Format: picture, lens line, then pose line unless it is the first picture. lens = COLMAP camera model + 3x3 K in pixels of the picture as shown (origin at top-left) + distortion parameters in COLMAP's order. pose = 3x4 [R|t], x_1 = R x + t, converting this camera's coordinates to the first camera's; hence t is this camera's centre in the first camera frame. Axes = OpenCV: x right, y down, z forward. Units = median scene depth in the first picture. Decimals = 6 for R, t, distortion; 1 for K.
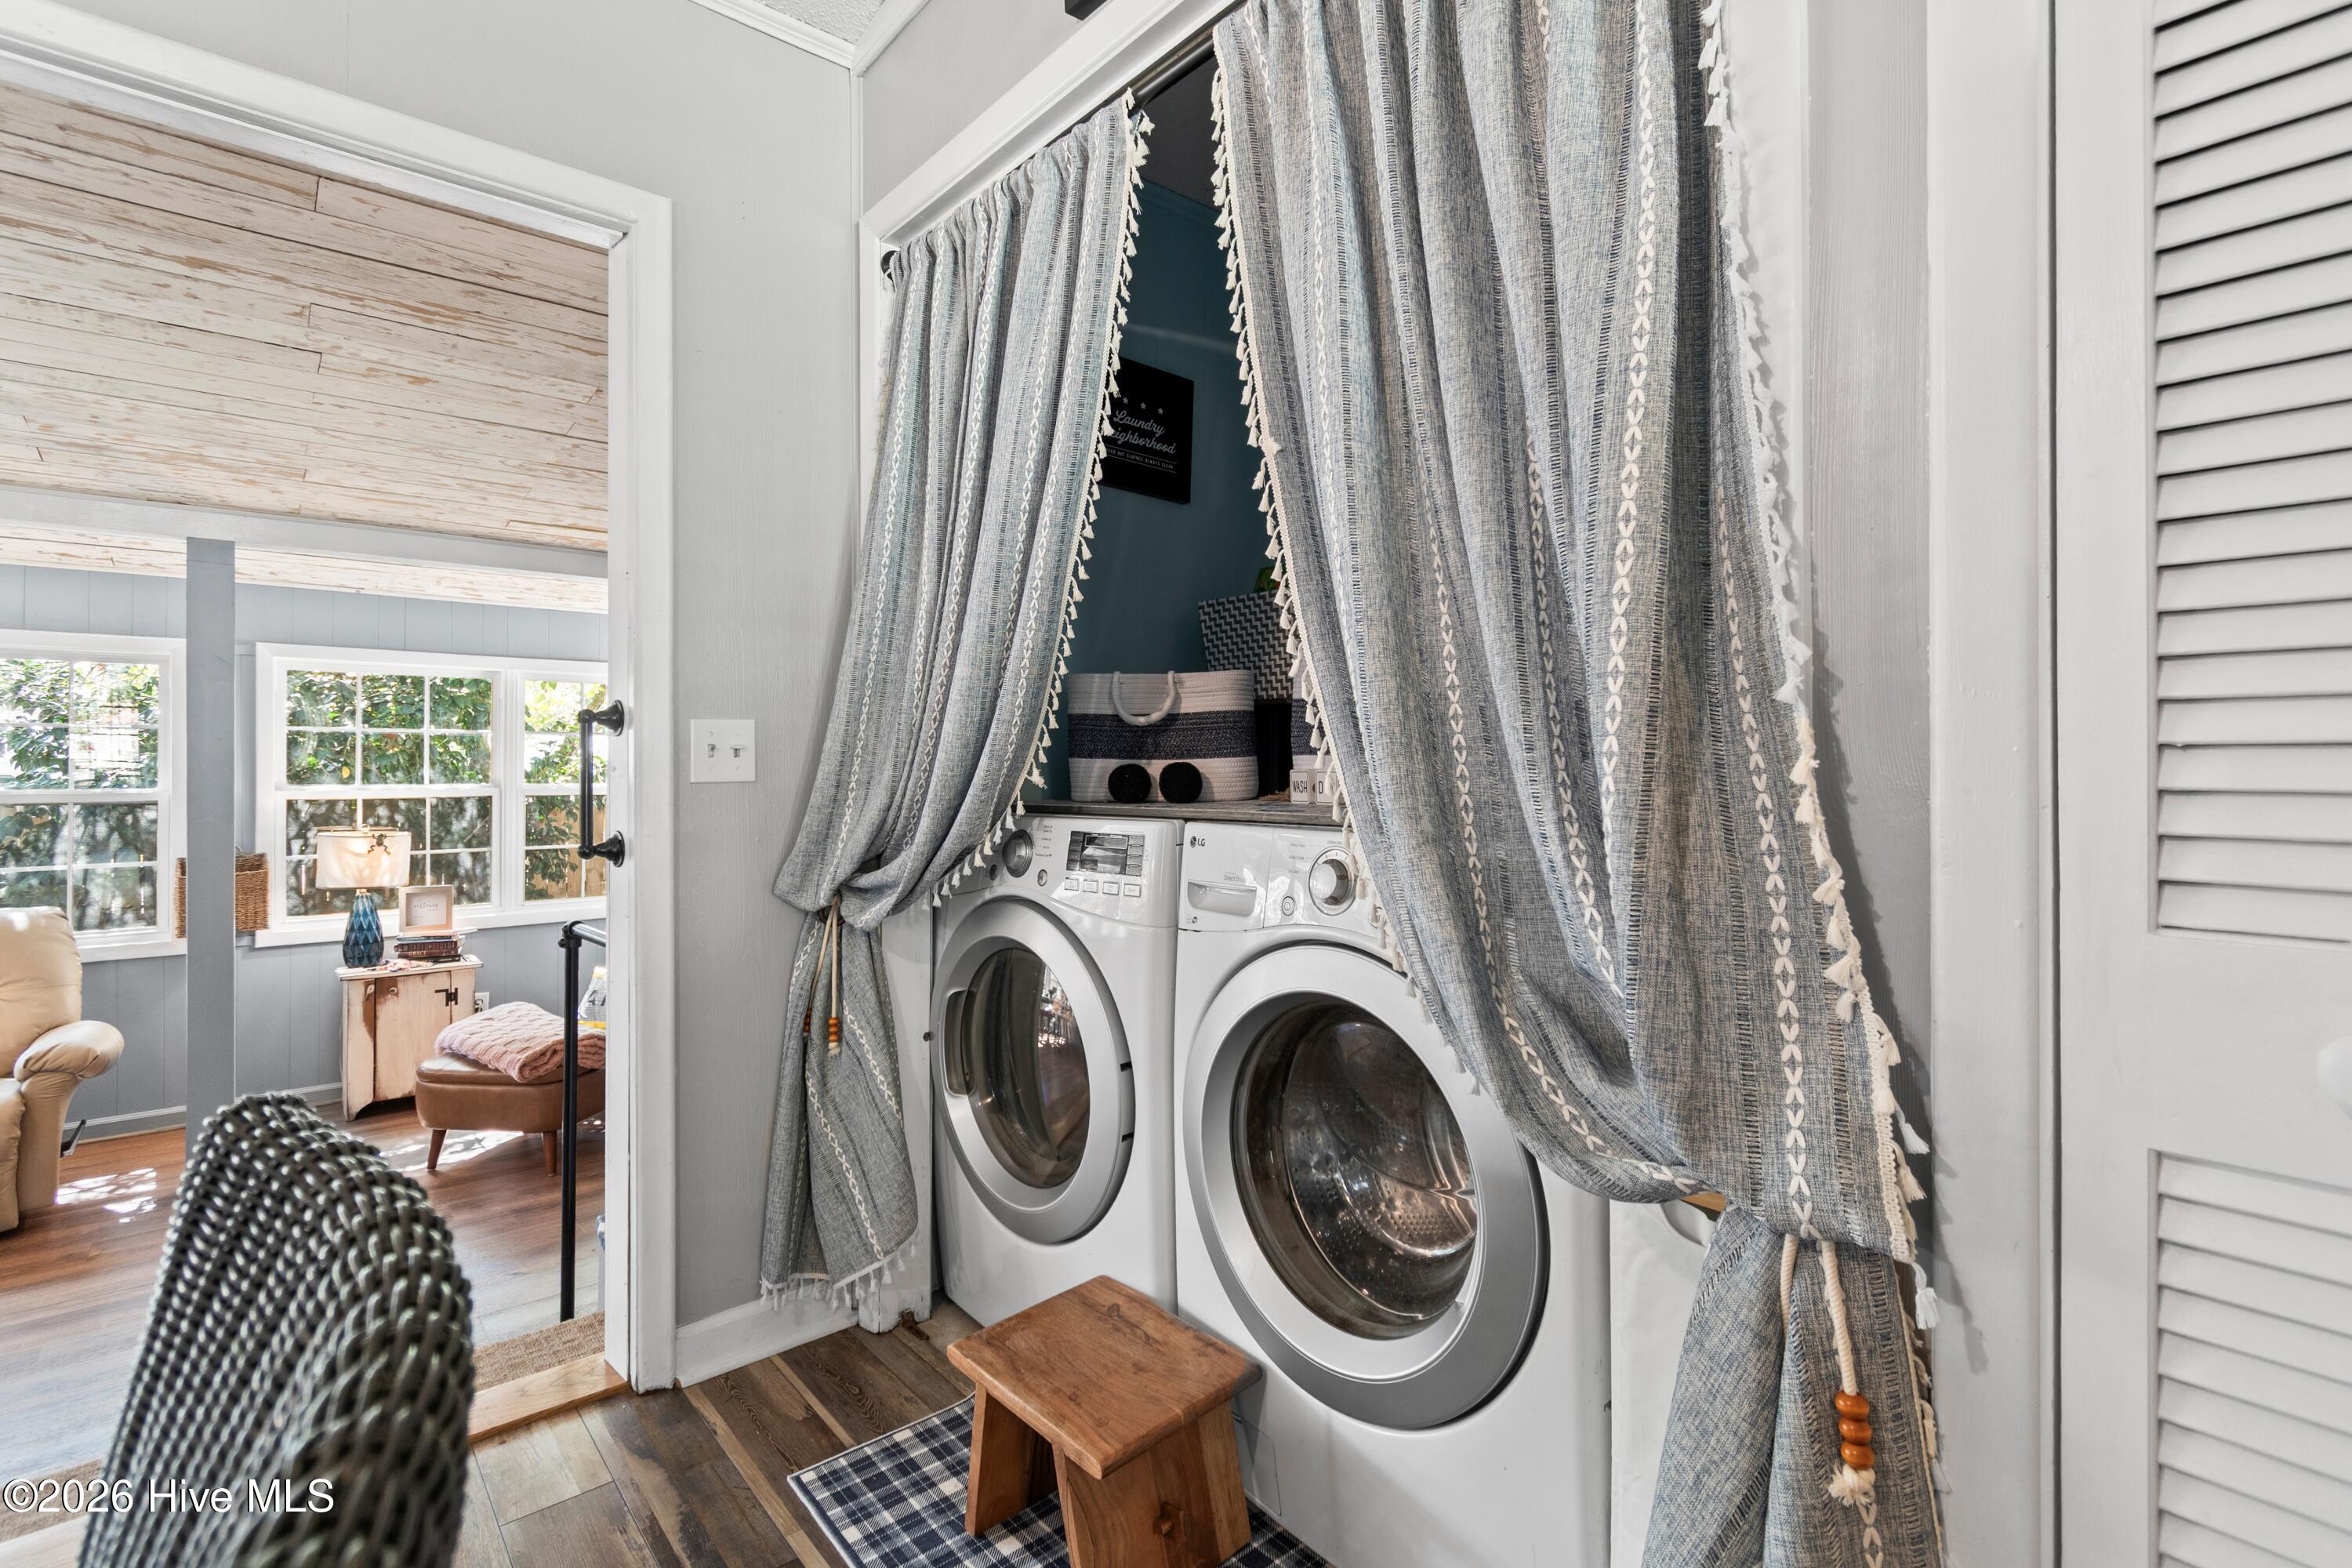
lens RADIAL K [[1064.2, 0, 1182.2], [0, 1064.2, 761.5], [0, 0, 1]] dist [0.005204, -0.003008]
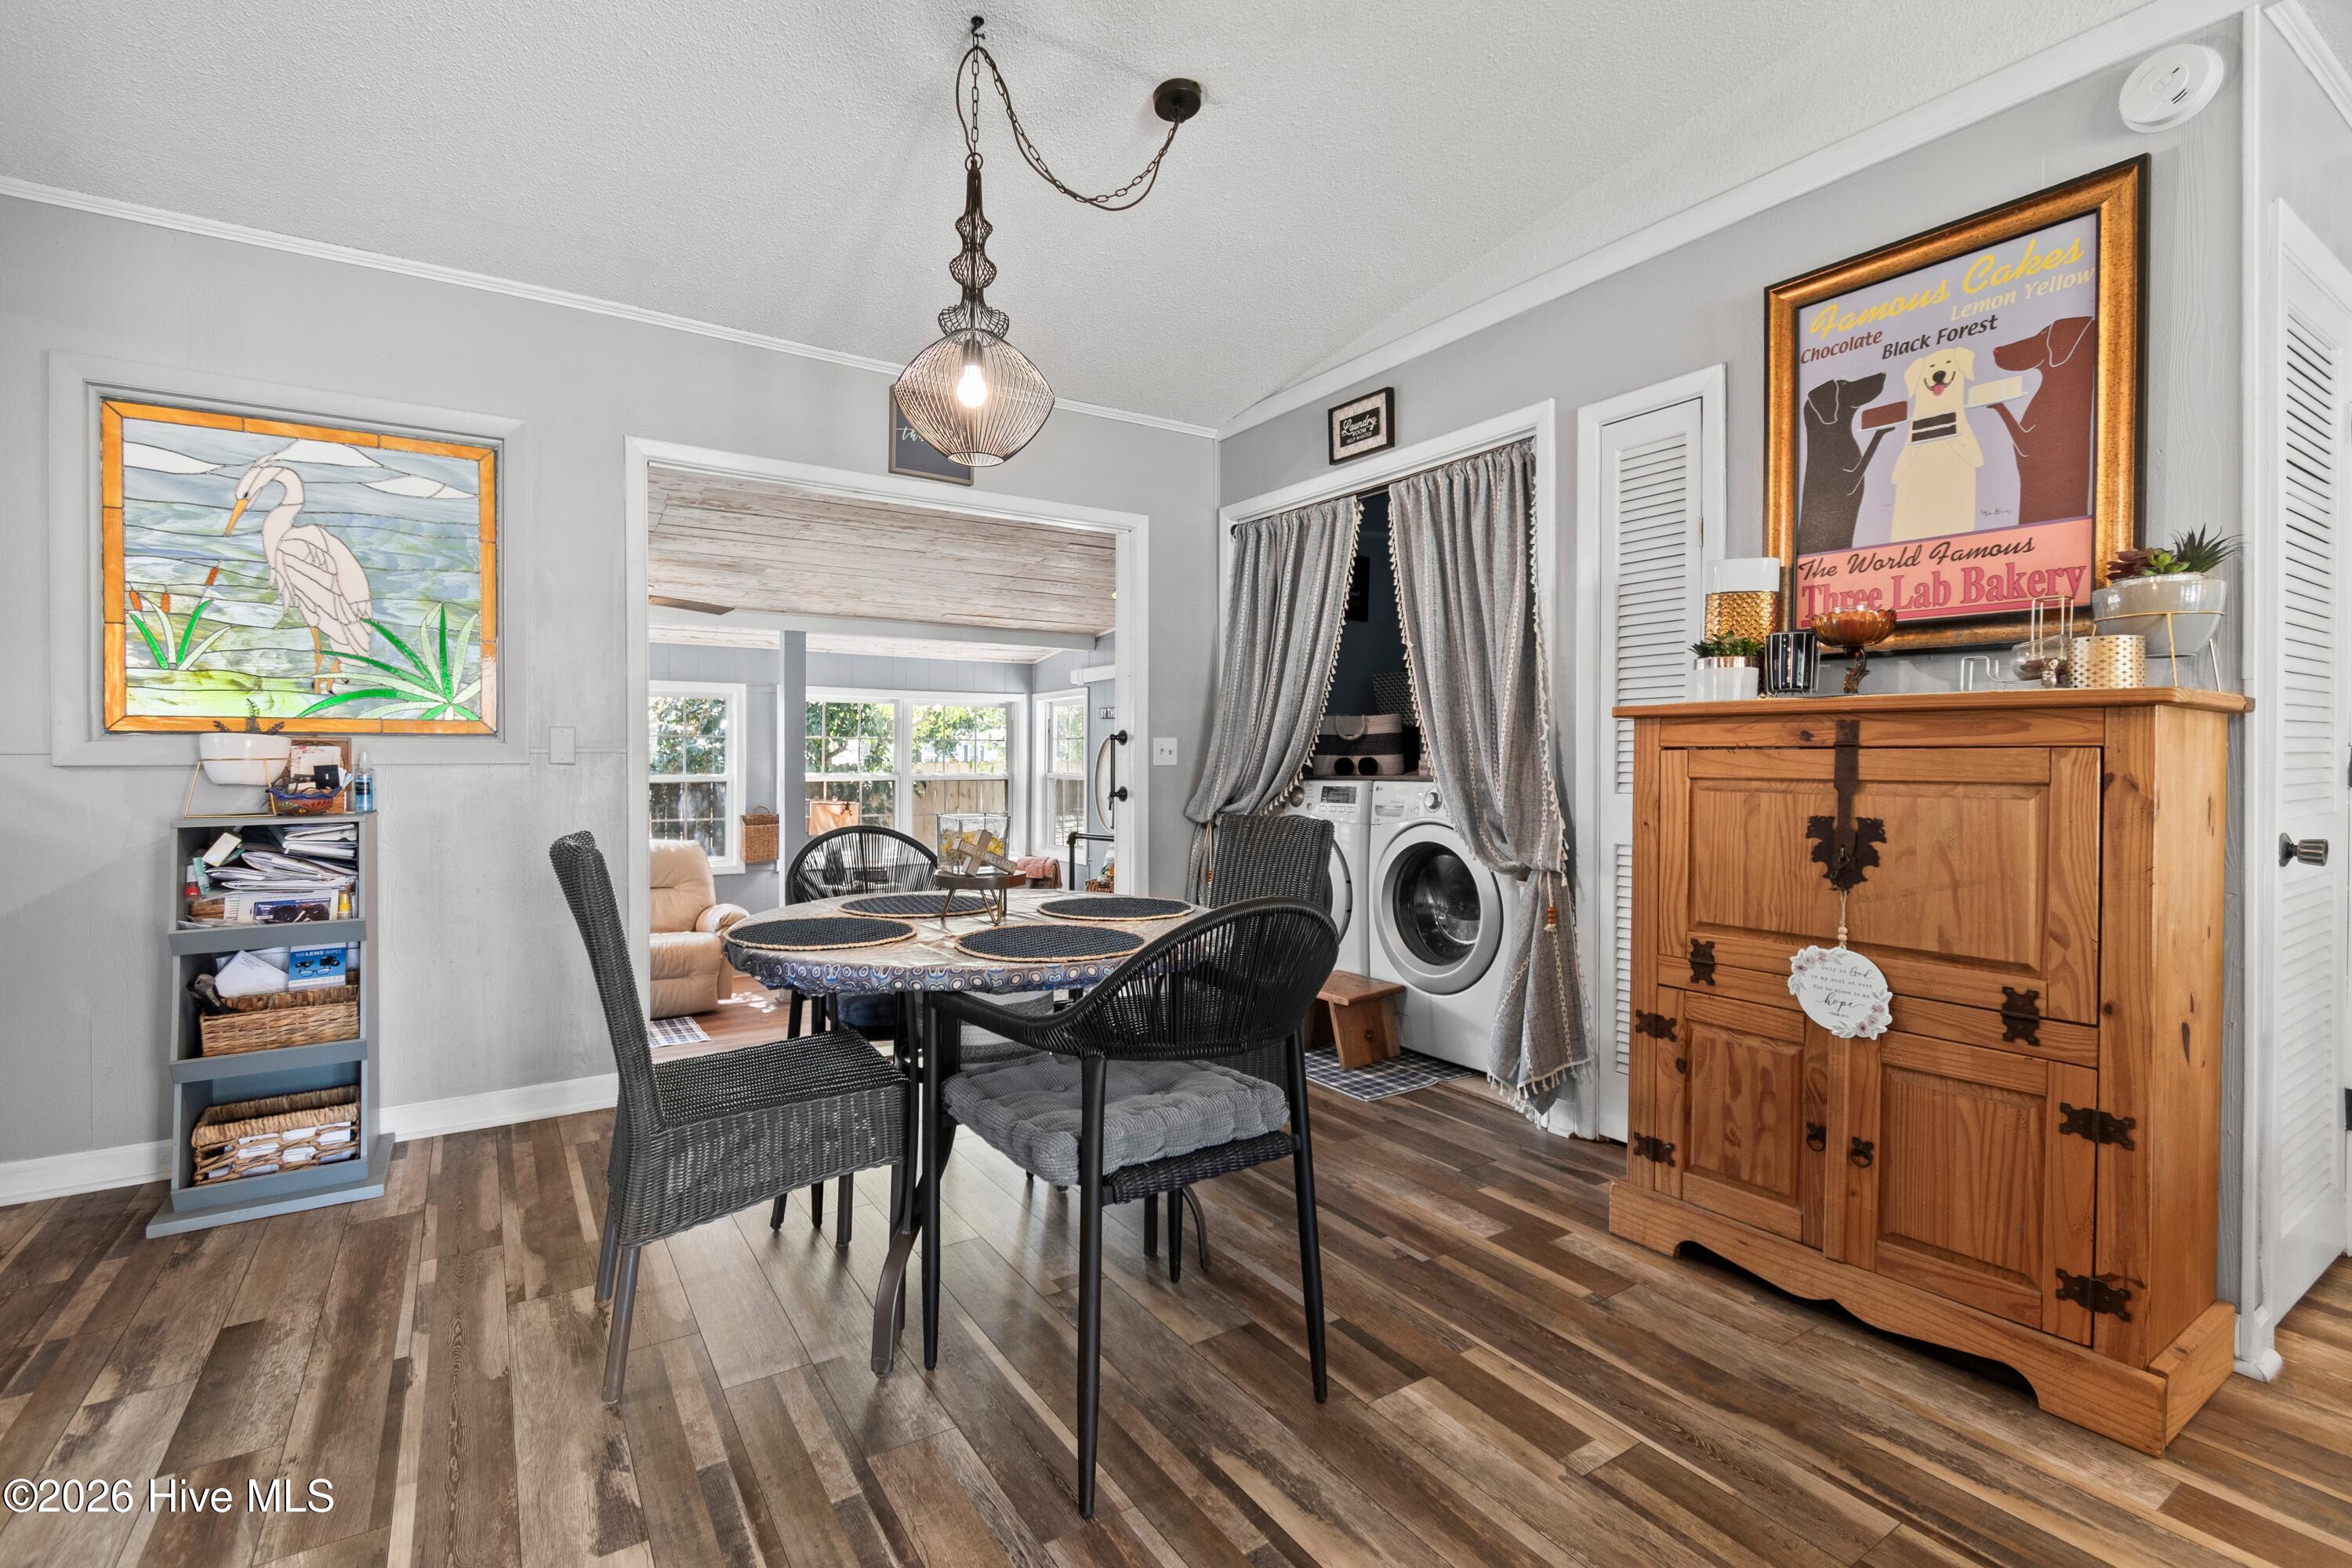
lens RADIAL K [[1064.2, 0, 1182.3], [0, 1064.2, 769.7], [0, 0, 1]] dist [0.005204, -0.003008]
pose [[0.991878, 0.002515, -0.127168, -0.121170], [-0.001417, 0.999961, 0.008724, 0.009936], [0.127185, -0.008473, 0.991843, -1.466614]]
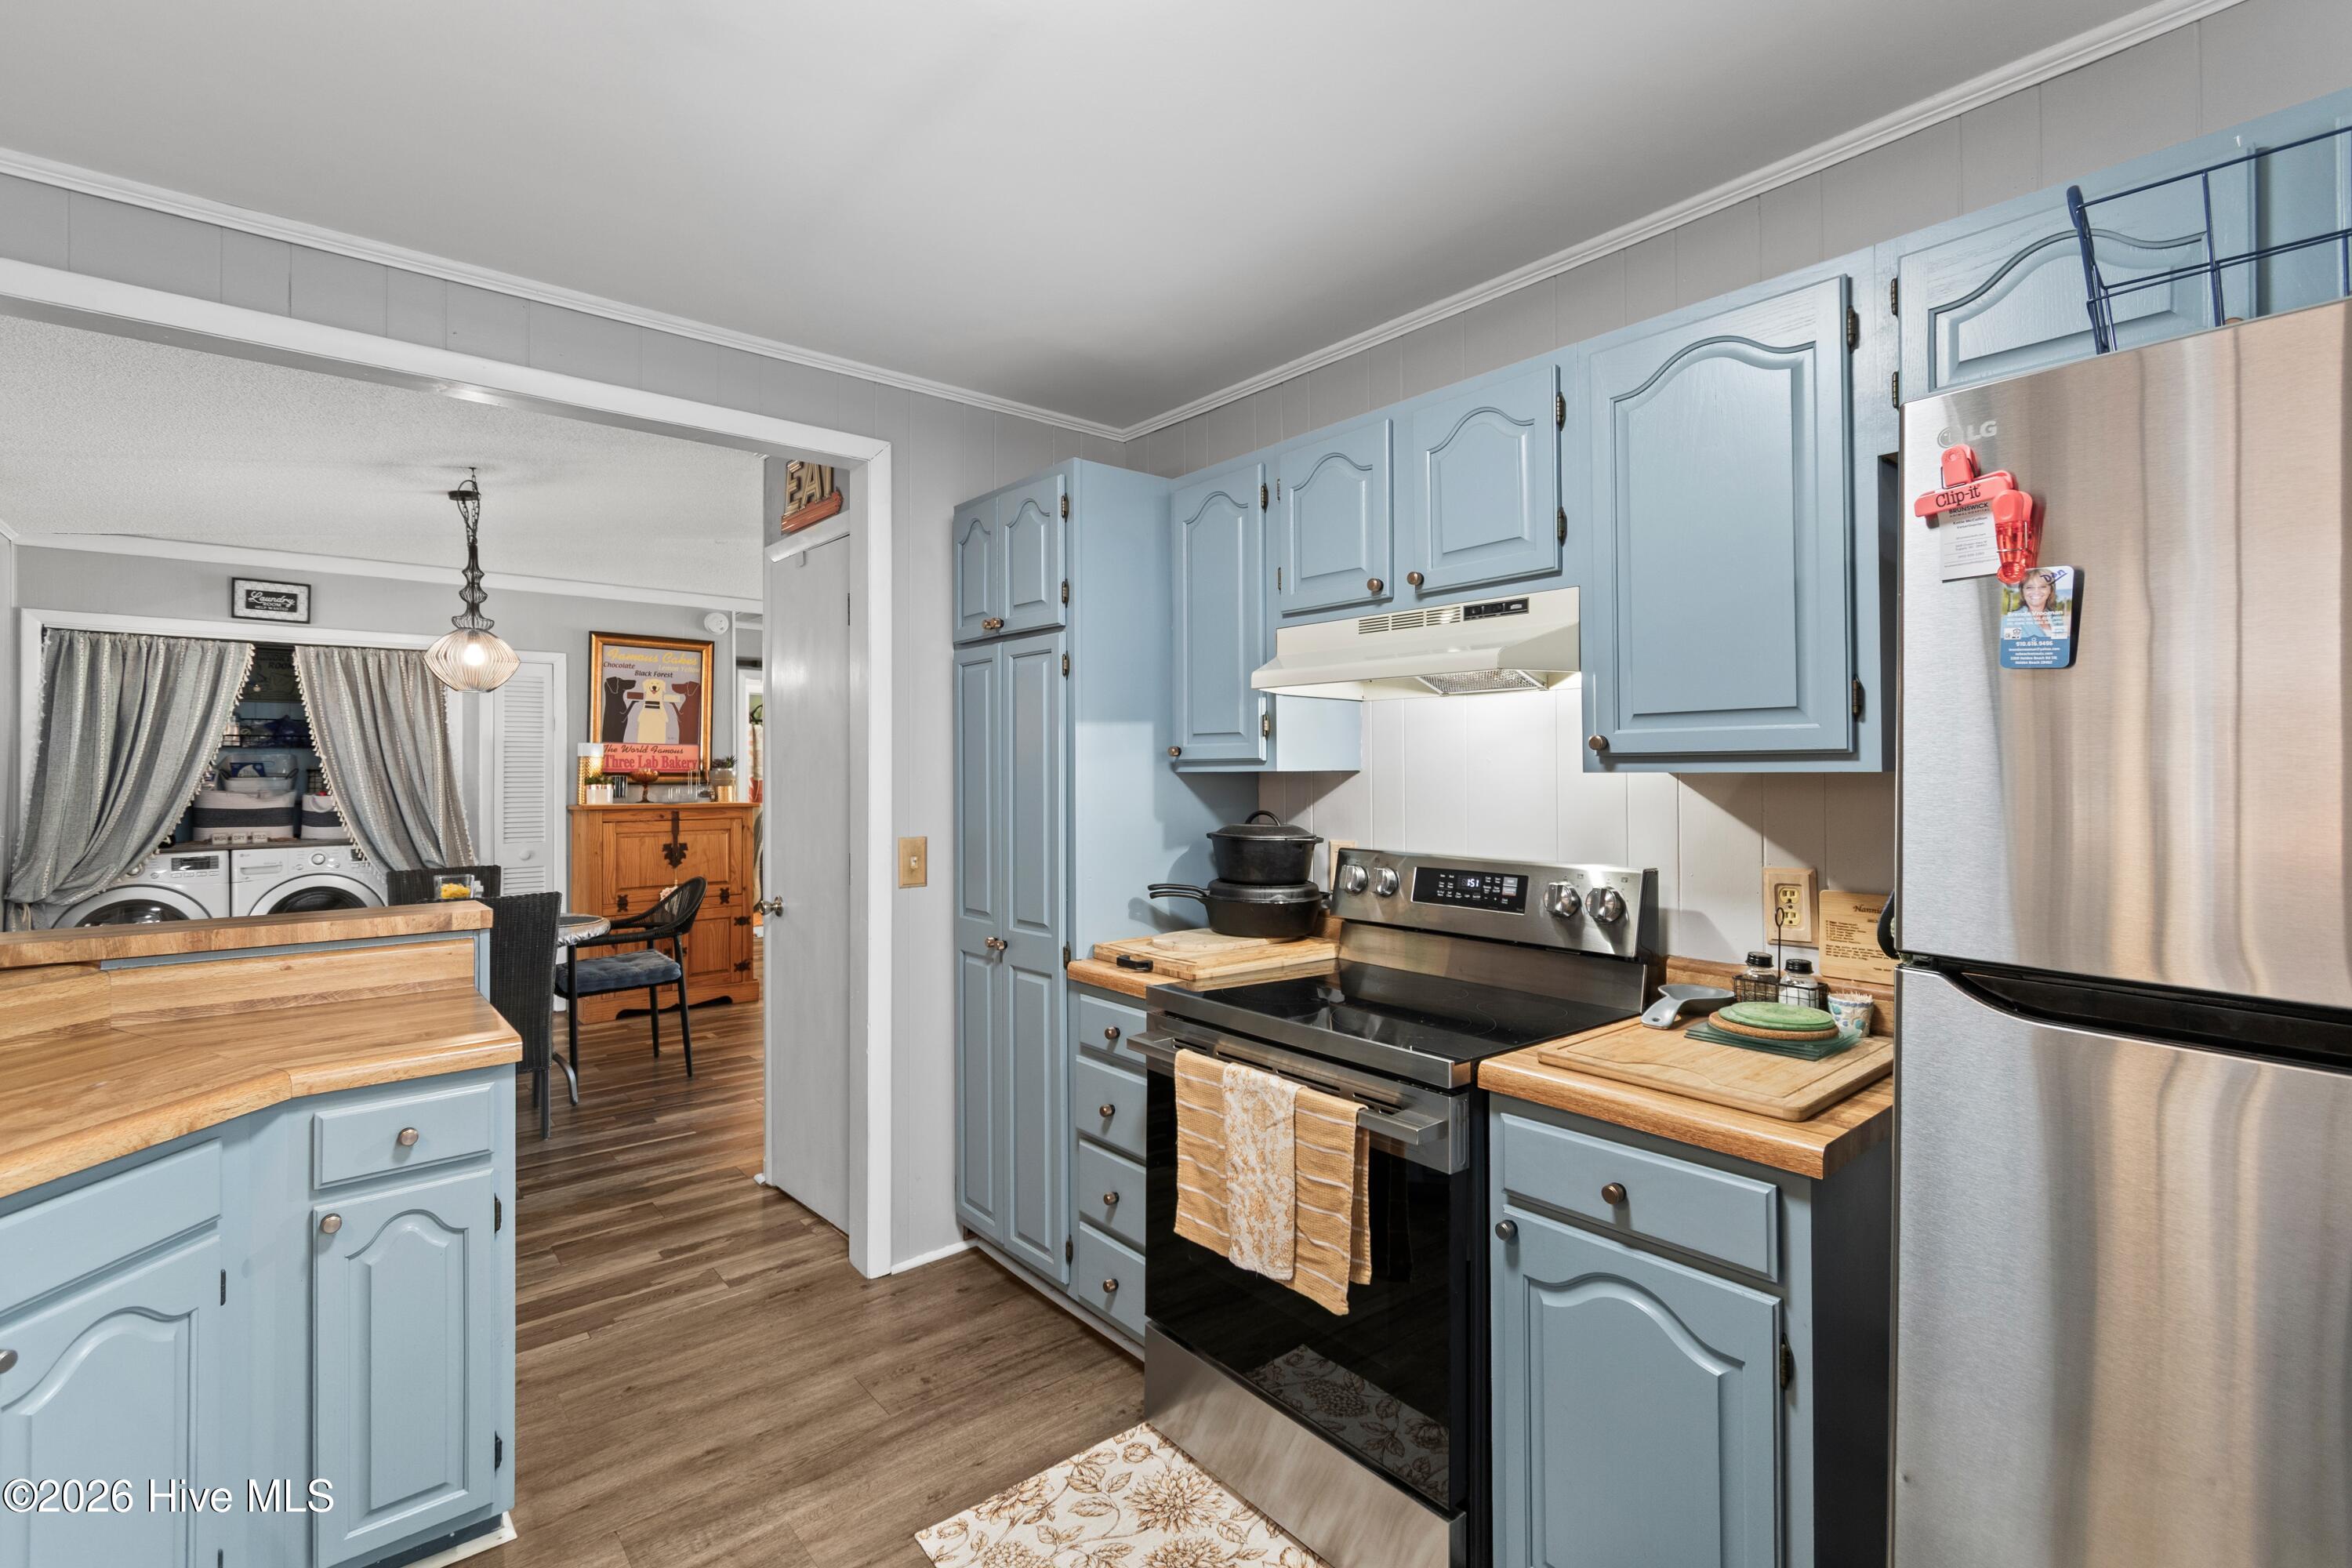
lens RADIAL K [[1064.2, 0, 1176.2], [0, 1064.2, 768.3], [0, 0, 1]] dist [0.005204, -0.003008]
pose [[0.010987, 0.001449, 0.999939, -3.260672], [0.004484, 0.999989, -0.001499, -0.176335], [-0.999930, 0.004500, 0.010981, -1.942433]]
